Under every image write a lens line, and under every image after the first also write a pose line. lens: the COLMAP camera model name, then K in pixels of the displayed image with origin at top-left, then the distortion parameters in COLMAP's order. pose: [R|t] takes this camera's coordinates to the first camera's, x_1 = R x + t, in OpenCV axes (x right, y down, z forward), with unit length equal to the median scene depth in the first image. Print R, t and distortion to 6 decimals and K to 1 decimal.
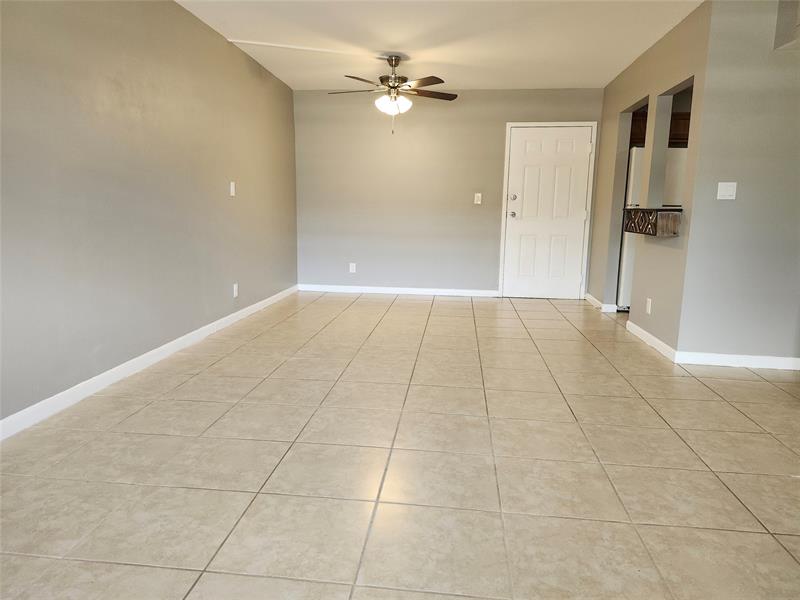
lens RADIAL K [[552.4, 0, 400.4], [0, 552.4, 300.3], [0, 0, 1]] dist [0.025800, -0.037836]
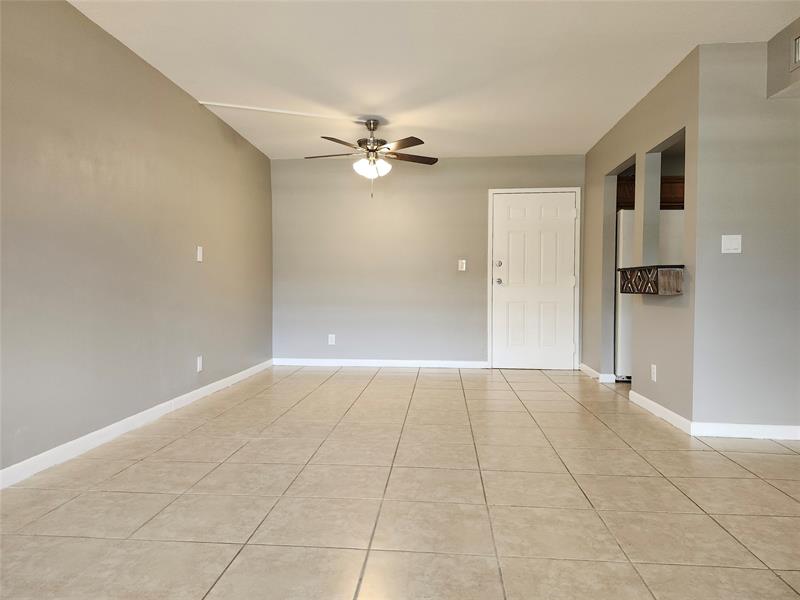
lens RADIAL K [[552.4, 0, 398.0], [0, 552.4, 301.3], [0, 0, 1]] dist [0.025800, -0.037836]
pose [[0.999604, -0.013604, 0.024618, 0.007012], [0.016957, 0.989778, -0.141605, 0.017927], [-0.022440, 0.141967, 0.989617, 0.101045]]
